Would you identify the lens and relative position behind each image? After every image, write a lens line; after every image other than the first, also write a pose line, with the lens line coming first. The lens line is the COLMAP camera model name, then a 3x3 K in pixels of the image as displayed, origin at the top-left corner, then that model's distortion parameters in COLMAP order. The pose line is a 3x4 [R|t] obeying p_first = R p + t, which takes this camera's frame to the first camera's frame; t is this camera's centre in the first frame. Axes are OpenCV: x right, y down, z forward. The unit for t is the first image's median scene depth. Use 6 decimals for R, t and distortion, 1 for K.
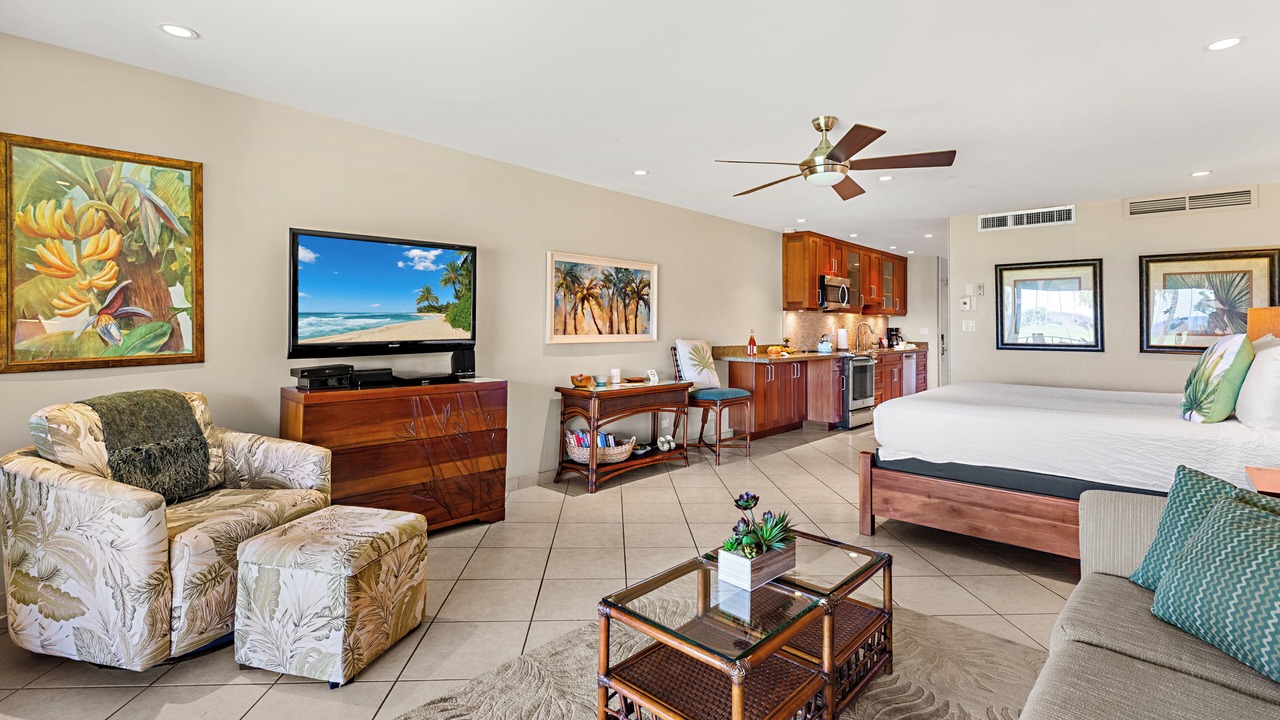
lens RADIAL K [[582.2, 0, 644.4], [0, 582.2, 309.2], [0, 0, 1]] dist [0.008345, -0.002047]
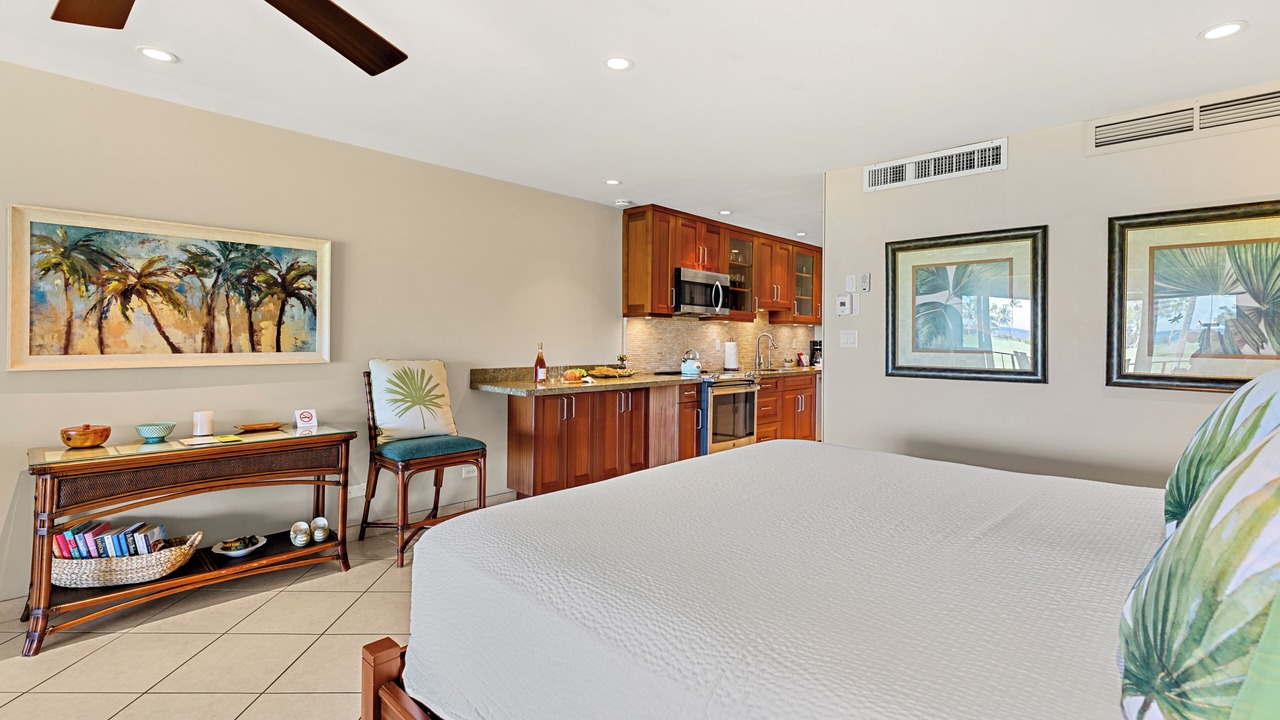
lens RADIAL K [[582.2, 0, 638.8], [0, 582.2, 337.1], [0, 0, 1]] dist [0.008345, -0.002047]
pose [[0.999648, 0.001044, -0.026495, 0.400769], [-0.000285, 0.999590, 0.028625, 0.009477], [0.026514, -0.028607, 0.999239, 0.411702]]
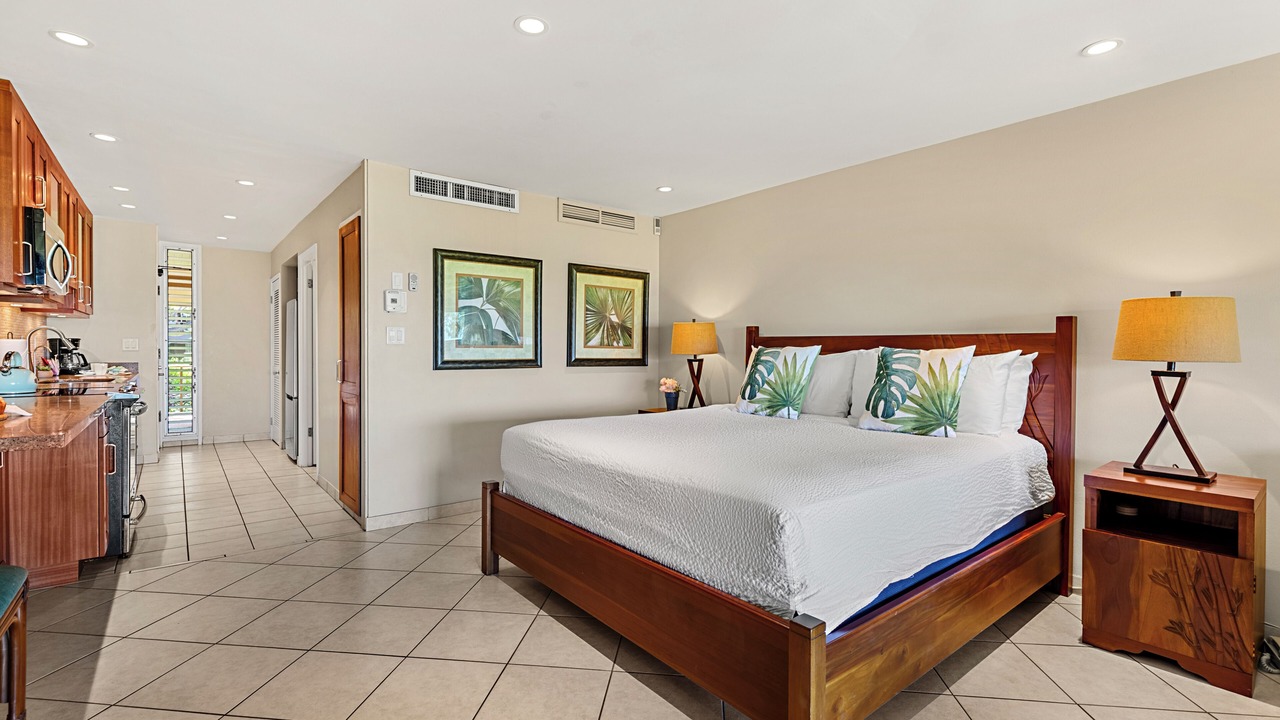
lens RADIAL K [[582.2, 0, 639.6], [0, 582.2, 356.1], [0, 0, 1]] dist [0.008345, -0.002047]
pose [[0.163413, -0.019756, 0.986360, -0.049940], [-0.036241, 0.999004, 0.026014, 0.028501], [-0.985892, -0.039998, 0.162534, 0.736130]]
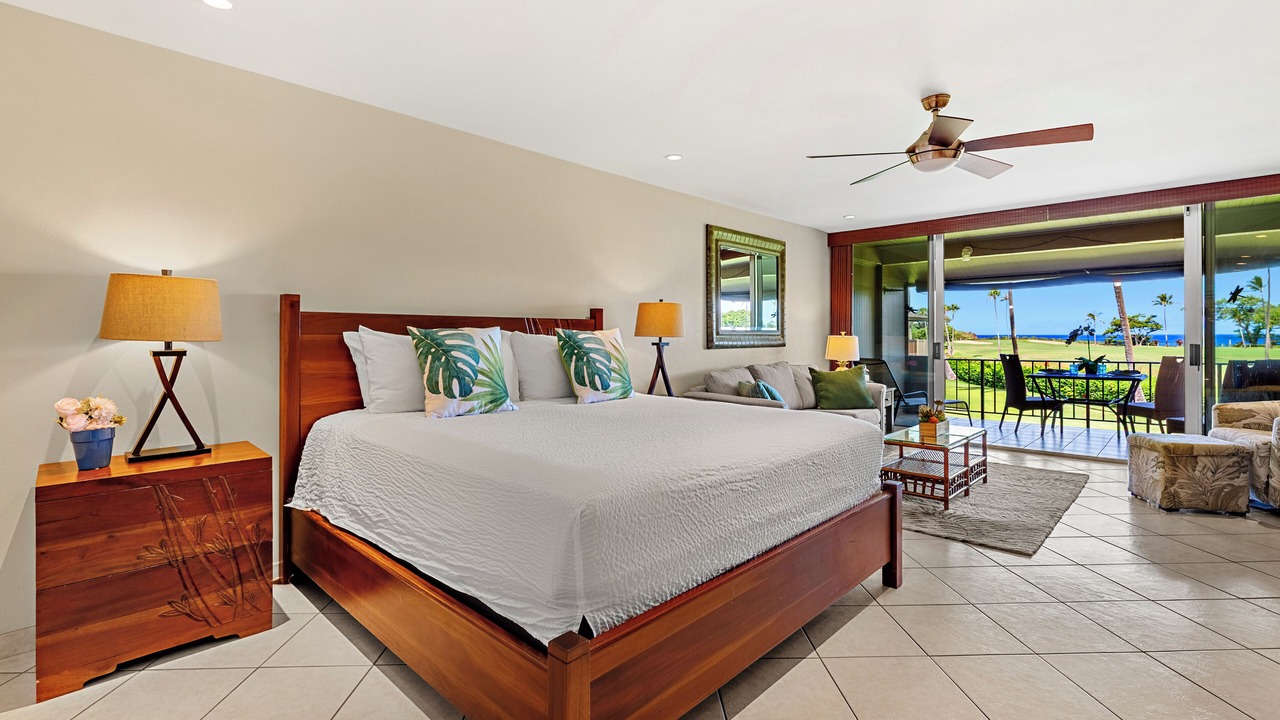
lens RADIAL K [[582.2, 0, 652.3], [0, 582.2, 325.5], [0, 0, 1]] dist [0.008345, -0.002047]
pose [[-0.999879, -0.009214, 0.012555, 0.482391], [-0.009784, 0.998890, -0.046070, 0.051941], [-0.012116, -0.046187, -0.998859, 1.248845]]
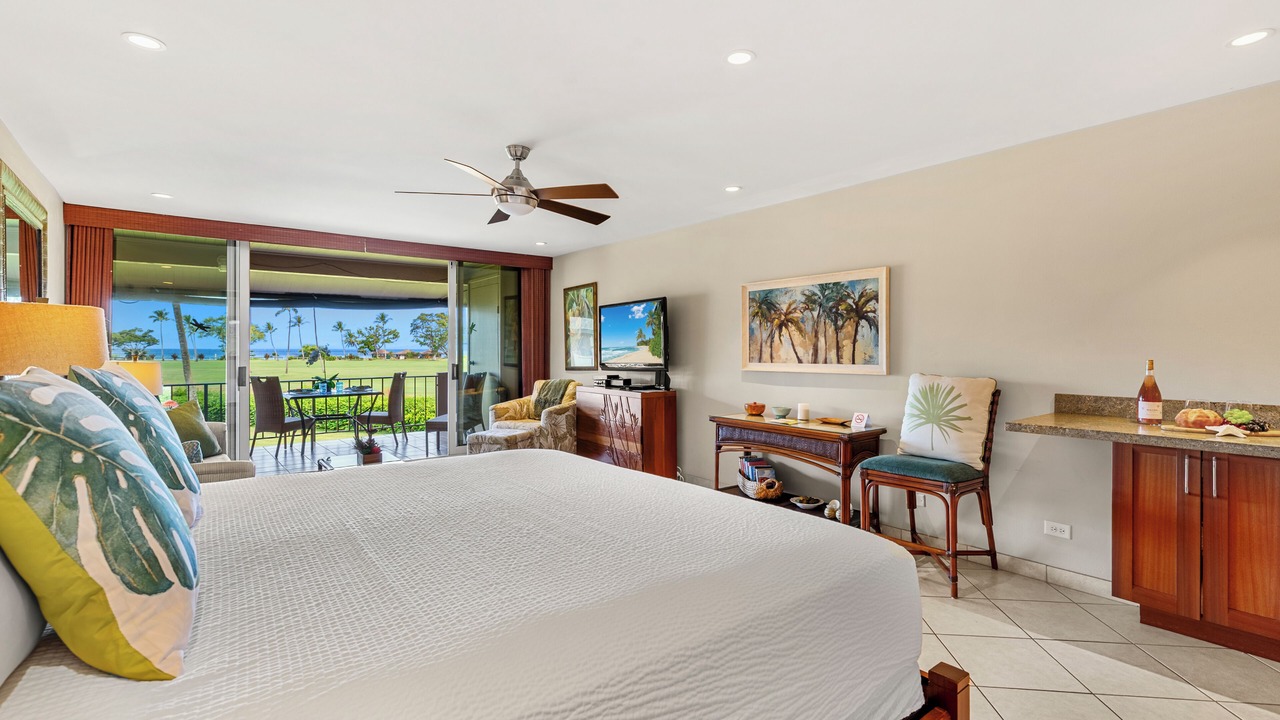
lens RADIAL K [[582.2, 0, 643.2], [0, 582.2, 344.7], [0, 0, 1]] dist [0.008345, -0.002047]
pose [[-0.165866, -0.018431, -0.985976, 0.829317], [0.026712, 0.999375, -0.023175, 0.028514], [0.985786, -0.030181, -0.165270, 0.893209]]
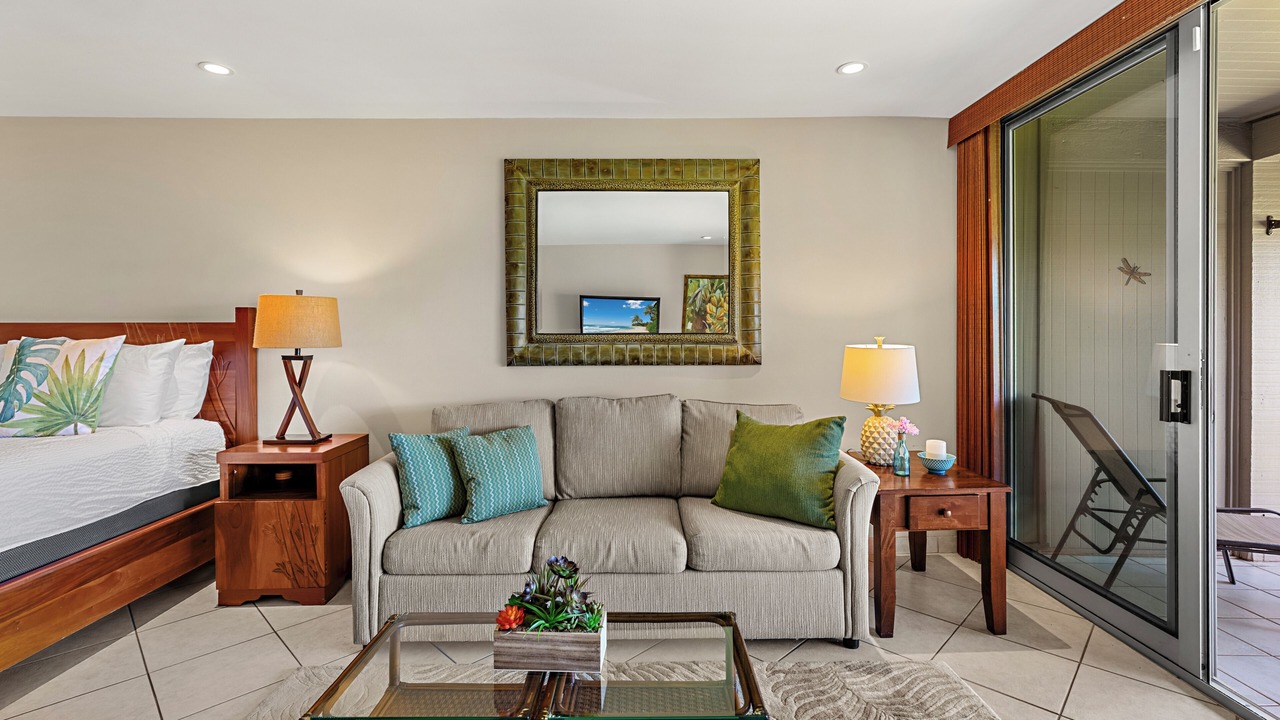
lens RADIAL K [[582.2, 0, 649.5], [0, 582.2, 335.4], [0, 0, 1]] dist [0.008345, -0.002047]
pose [[-0.675612, -0.010871, 0.737177, -0.167144], [-0.026483, 0.999604, -0.009531, 0.014166], [-0.736782, -0.025962, -0.675632, 0.527014]]
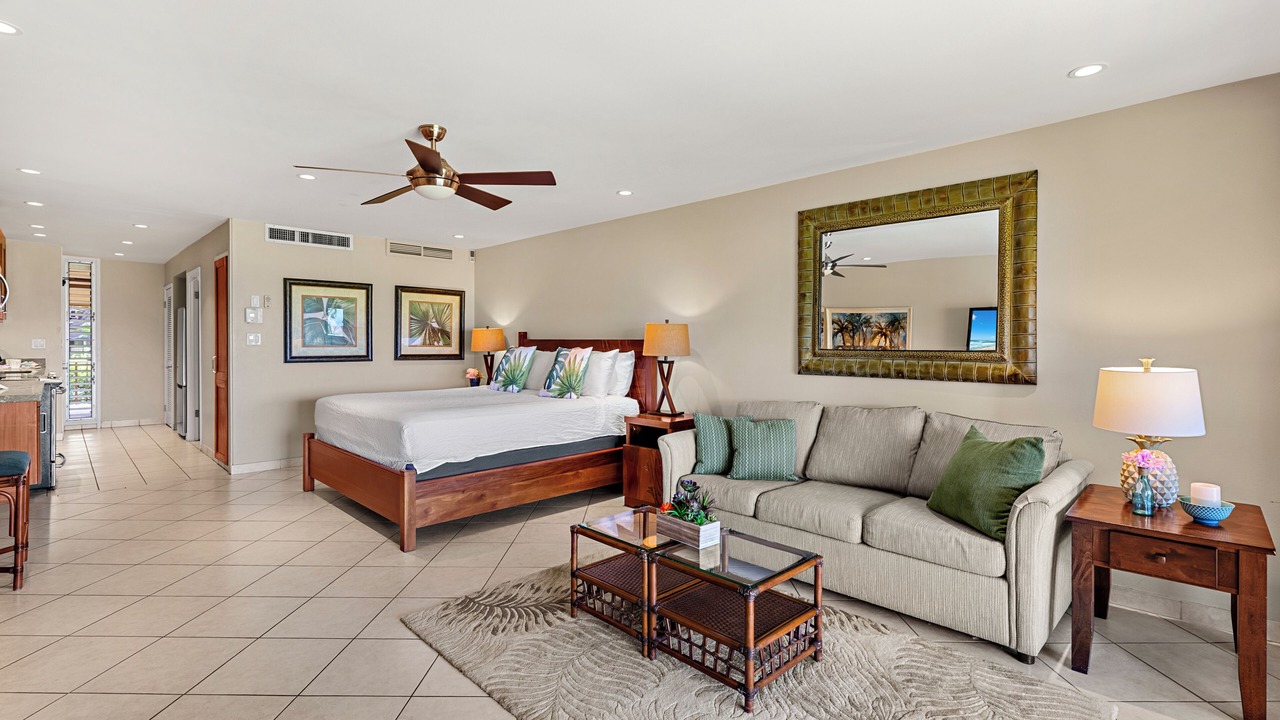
lens RADIAL K [[582.2, 0, 643.3], [0, 582.2, 350.1], [0, 0, 1]] dist [0.008345, -0.002047]
pose [[0.051239, -0.020754, 0.998471, -0.410925], [-0.036640, 0.999072, 0.022646, 0.001816], [-0.998014, -0.037744, 0.050431, 0.387174]]
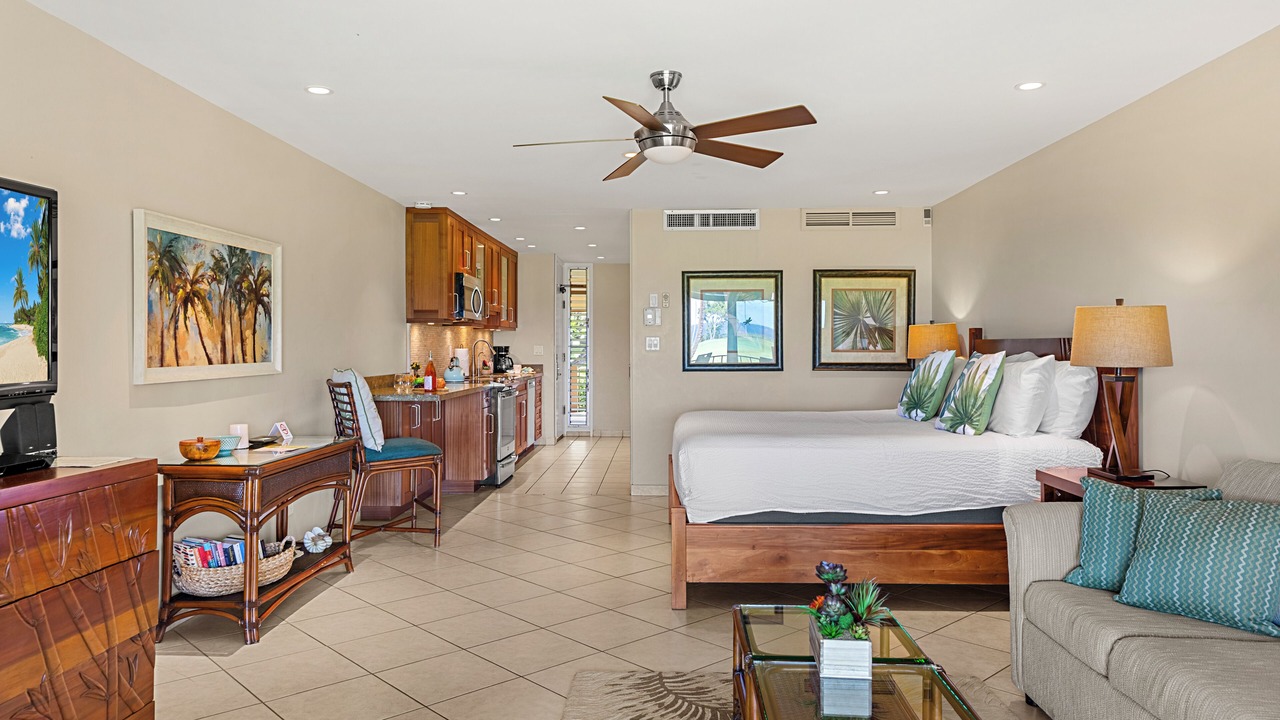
lens RADIAL K [[863.7, 0, 625.0], [0, 863.7, 342.1], [0, 0, 1]] dist [0.009041, 0.008925]
pose [[0.771738, -0.006222, 0.635910, -0.291293], [-0.011830, 0.999639, 0.024137, -0.003139], [-0.635830, -0.026150, 0.771386, 0.103245]]
